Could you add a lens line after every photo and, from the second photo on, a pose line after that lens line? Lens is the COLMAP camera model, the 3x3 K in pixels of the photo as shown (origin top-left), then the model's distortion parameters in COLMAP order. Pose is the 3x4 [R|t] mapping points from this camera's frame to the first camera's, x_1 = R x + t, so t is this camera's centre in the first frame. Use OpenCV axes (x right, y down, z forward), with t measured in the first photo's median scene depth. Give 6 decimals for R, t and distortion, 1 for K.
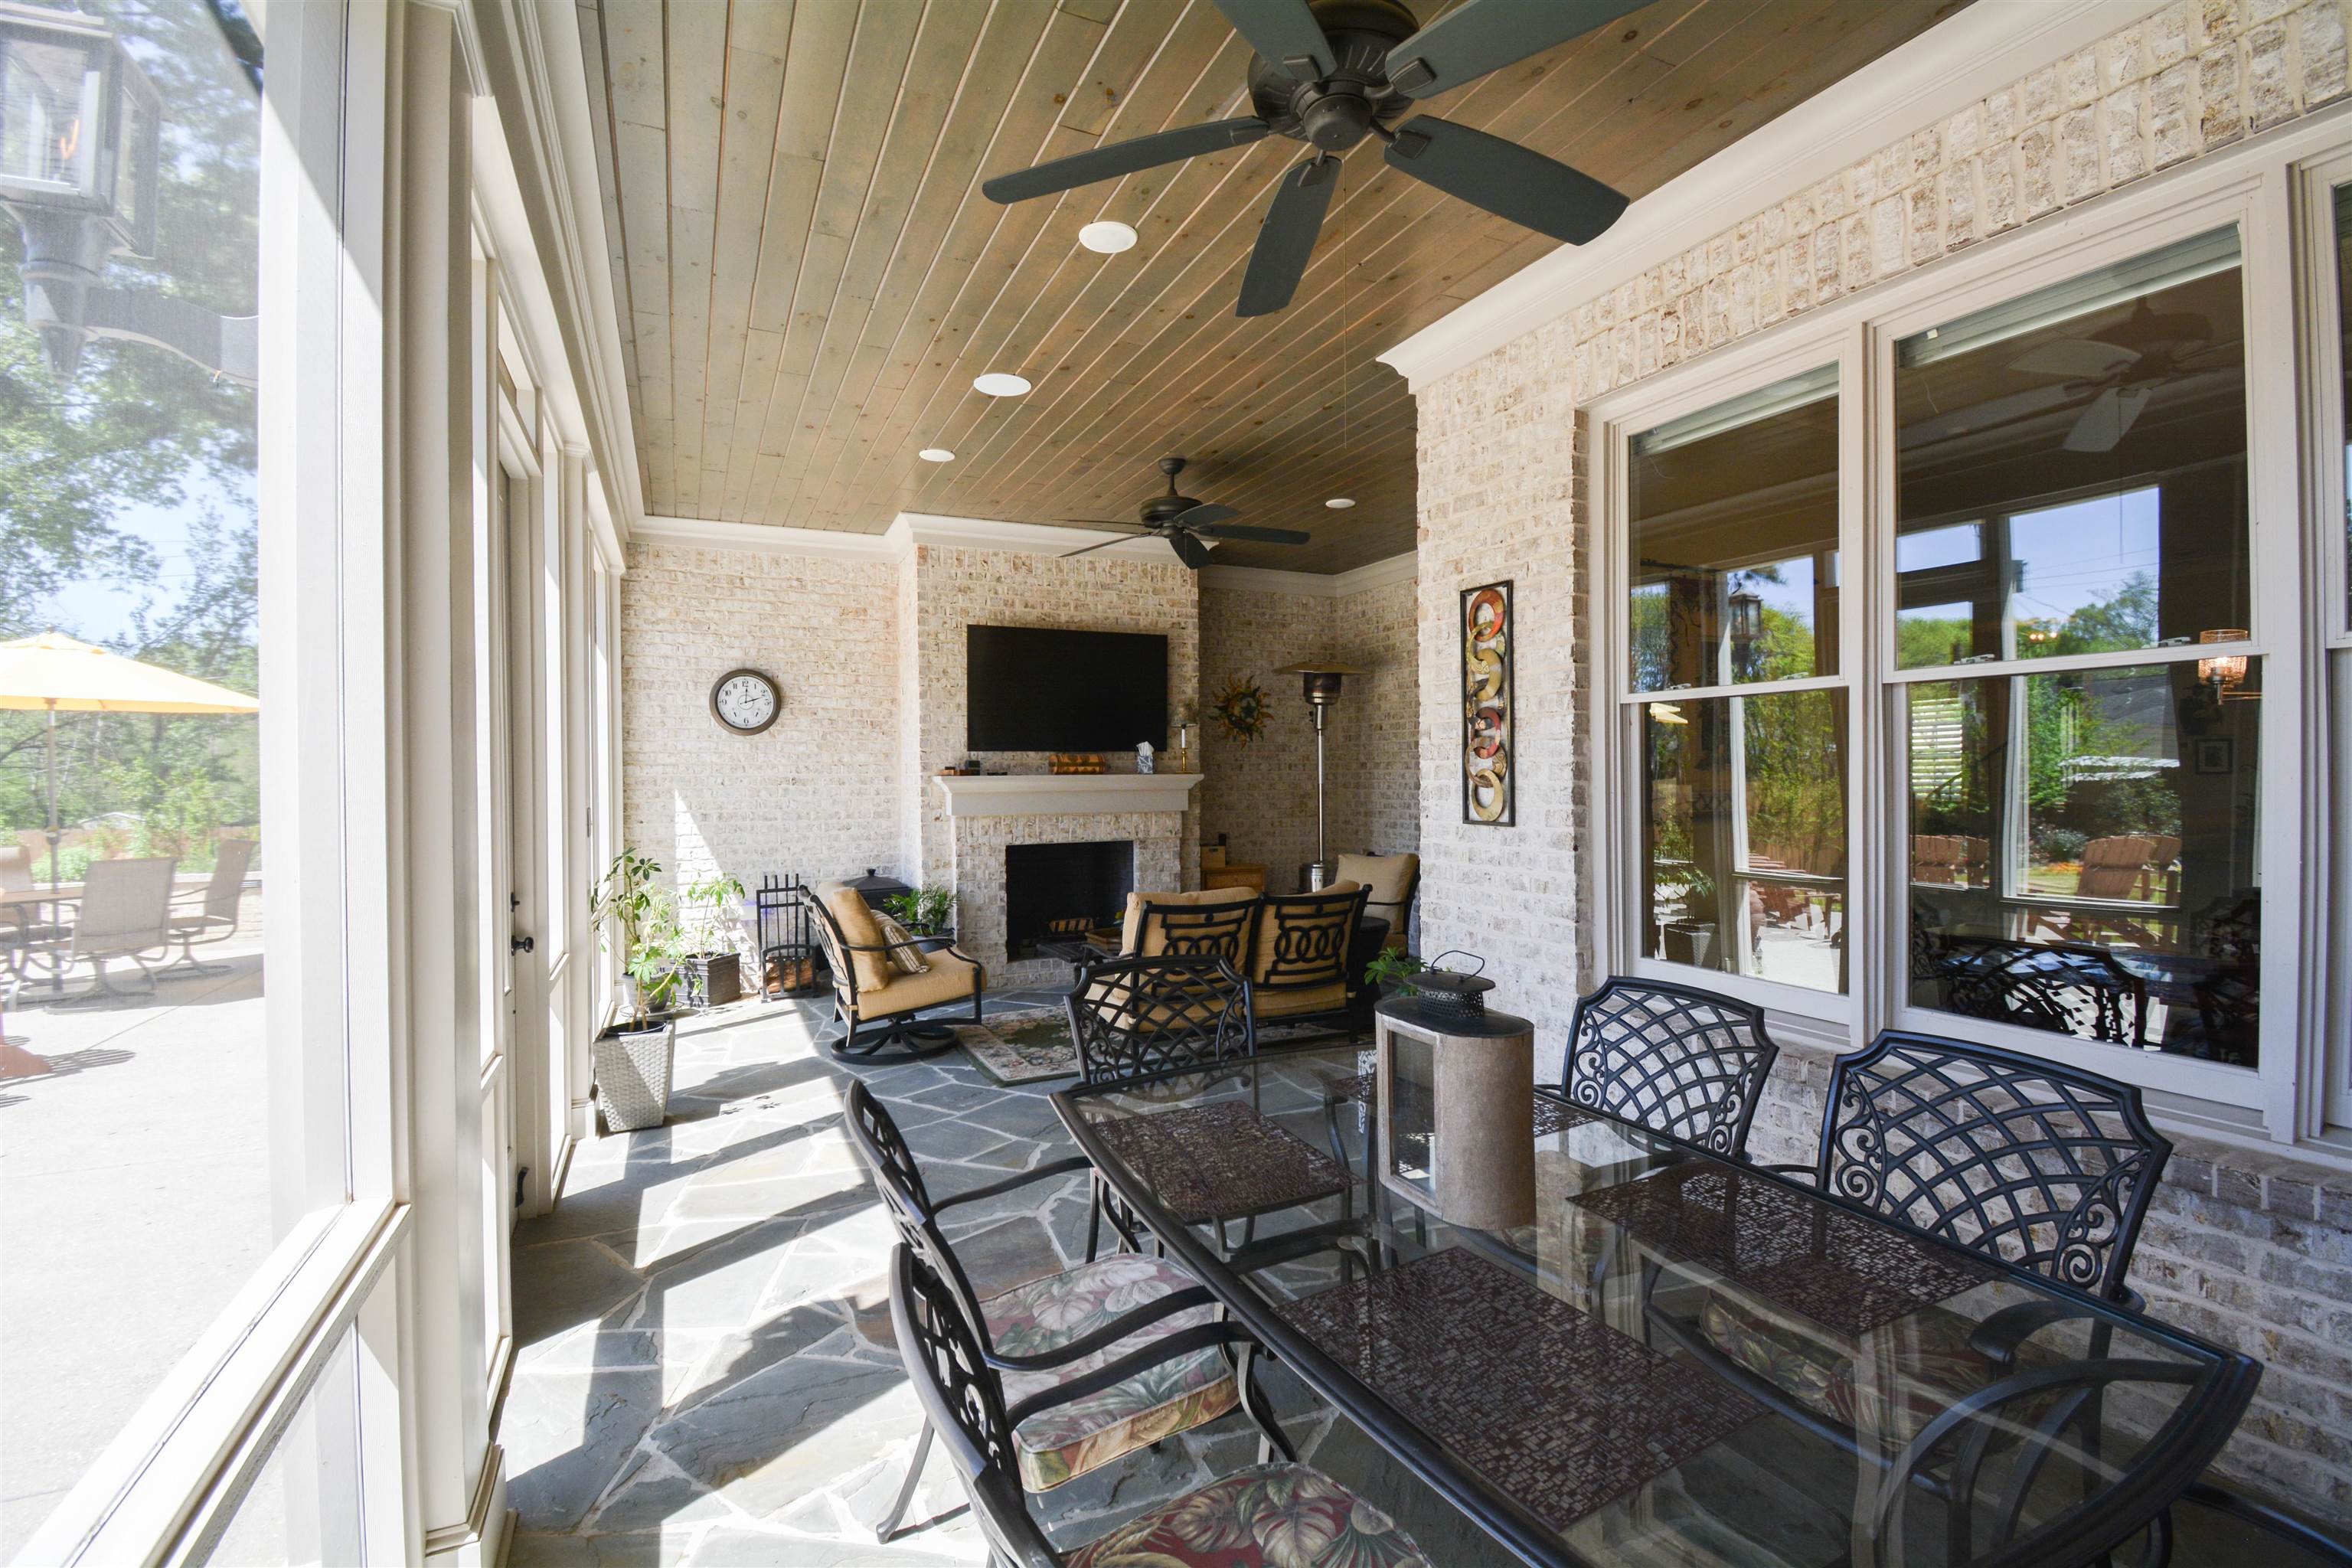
lens RADIAL K [[1047.4, 0, 1190.4], [0, 1047.4, 775.2], [0, 0, 1]] dist [0.009714, -0.017213]
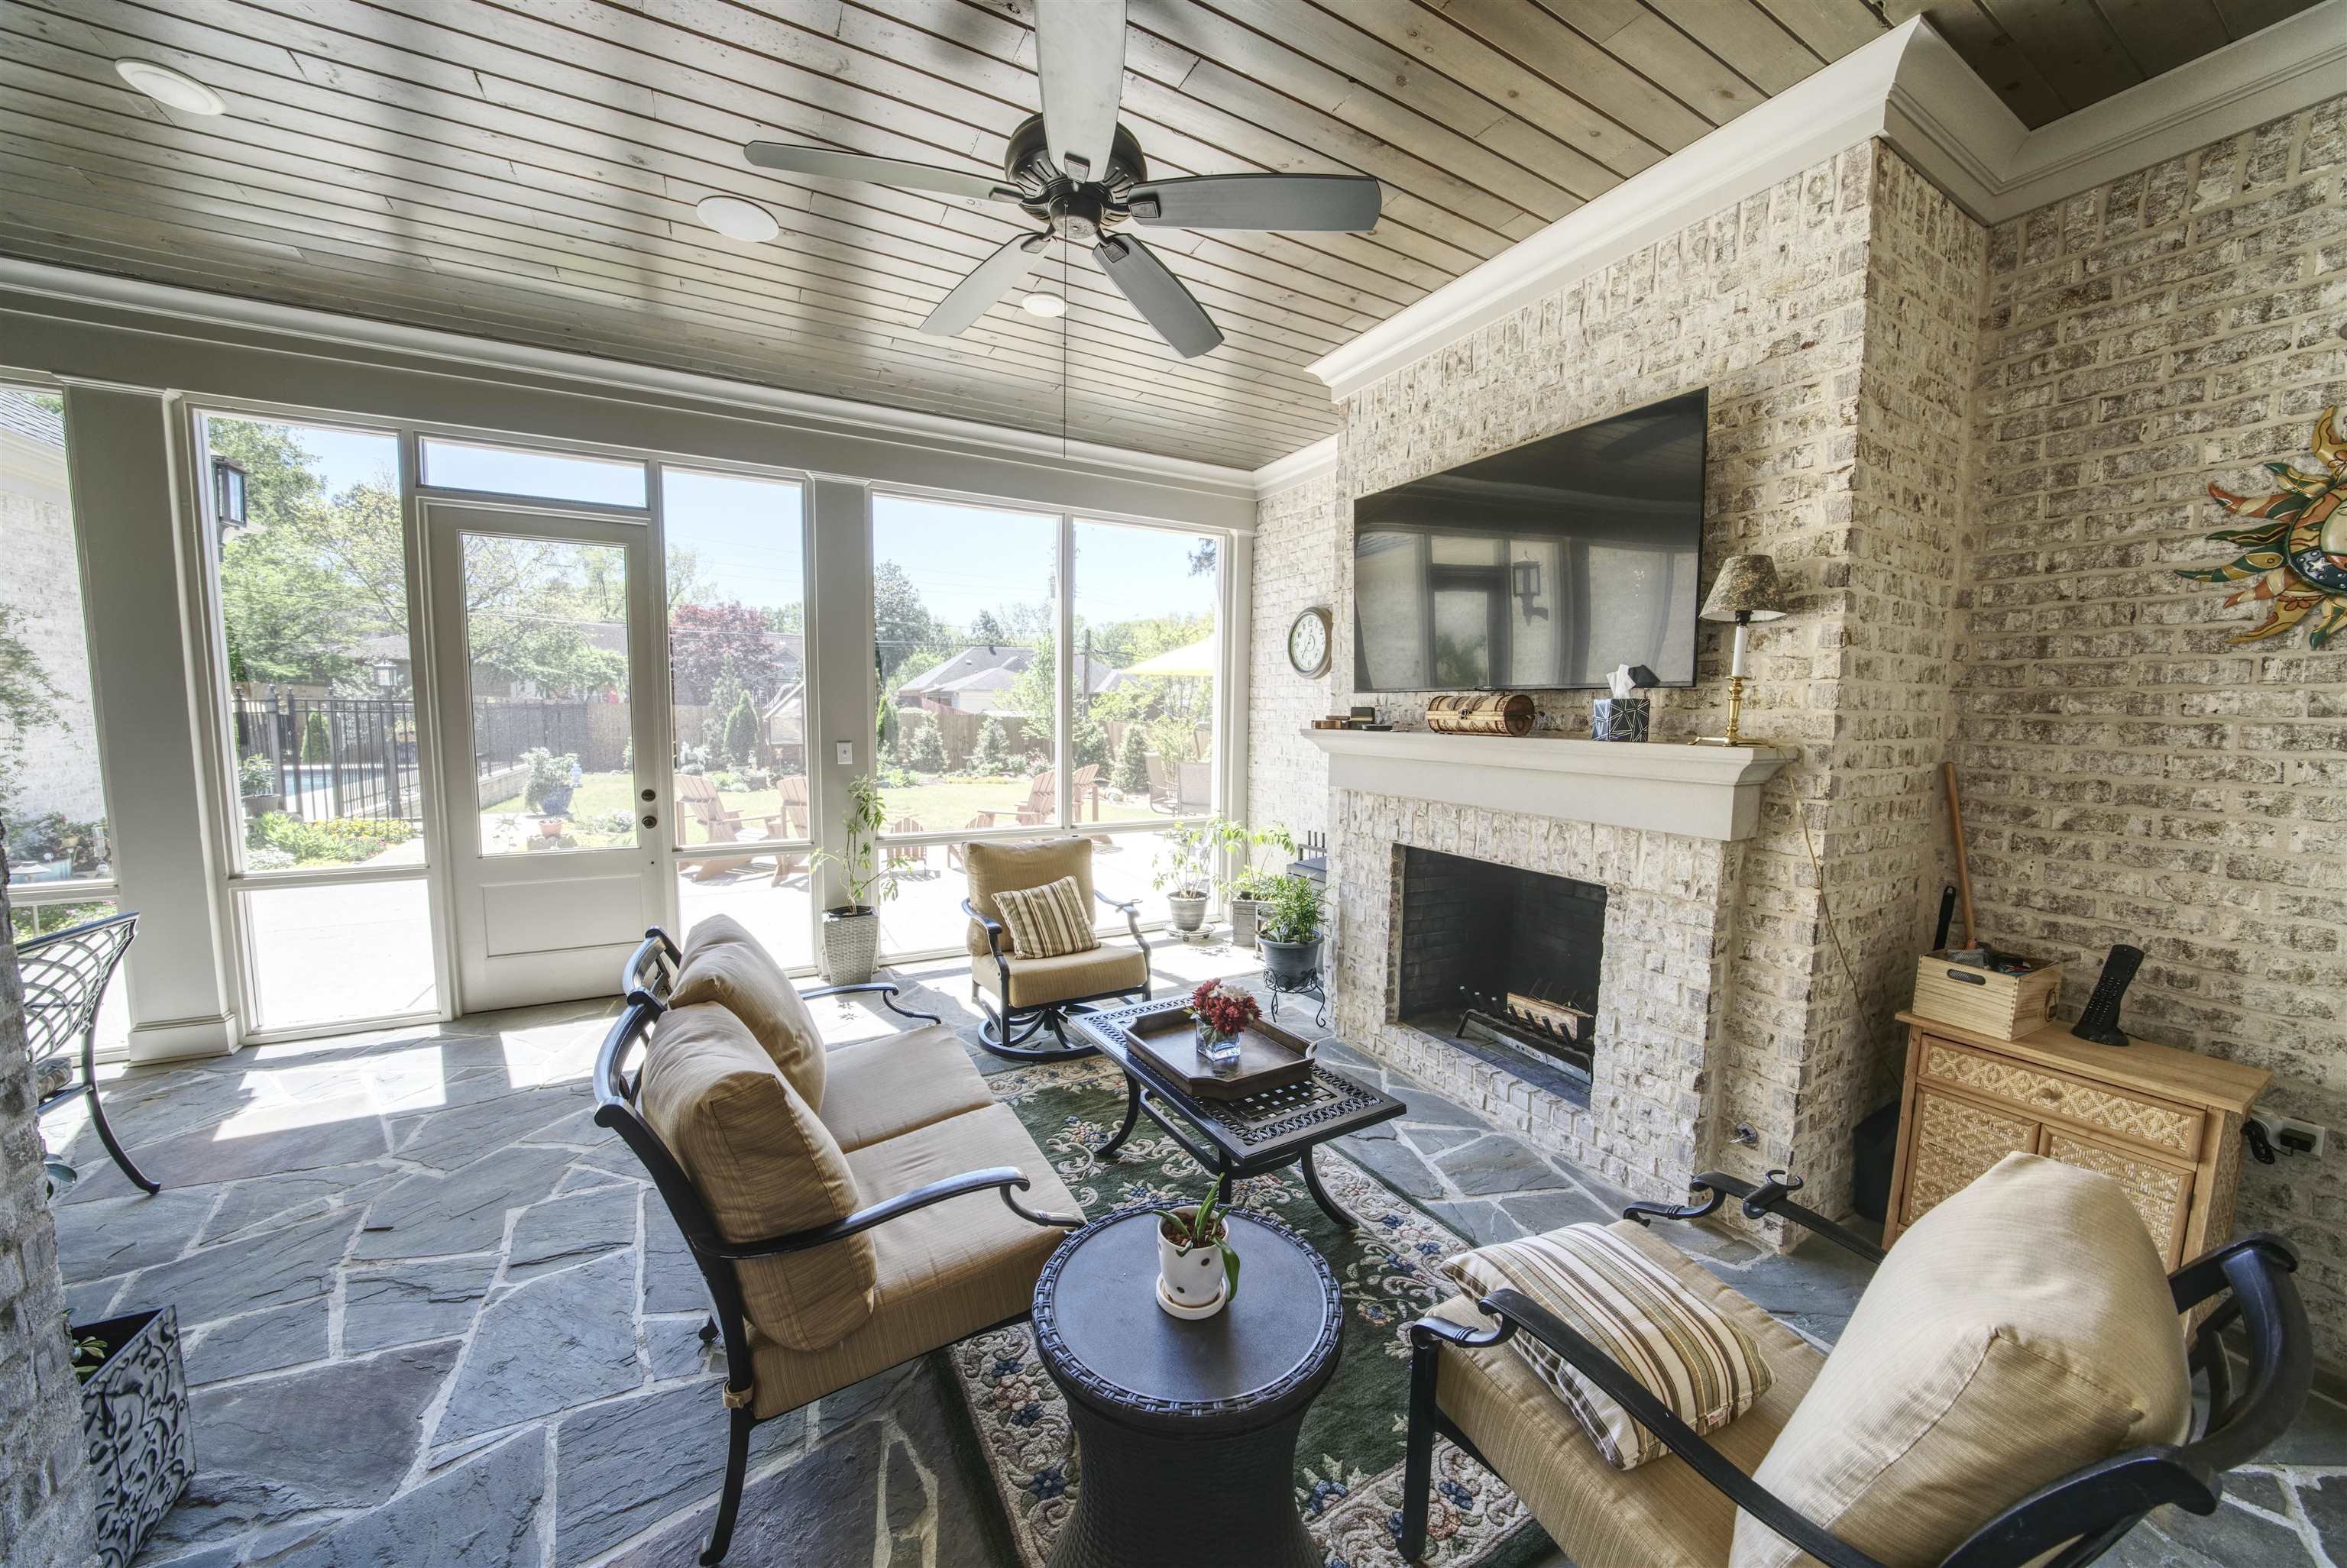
lens RADIAL K [[806.0, 0, 1186.6], [0, 806.0, 781.8], [0, 0, 1]] dist [-0.019176, 0.000669]
pose [[0.068130, 0.098296, -0.992822, 0.291699], [-0.013166, 0.995136, 0.097622, -0.015154], [0.997590, 0.006421, 0.069093, 0.841020]]
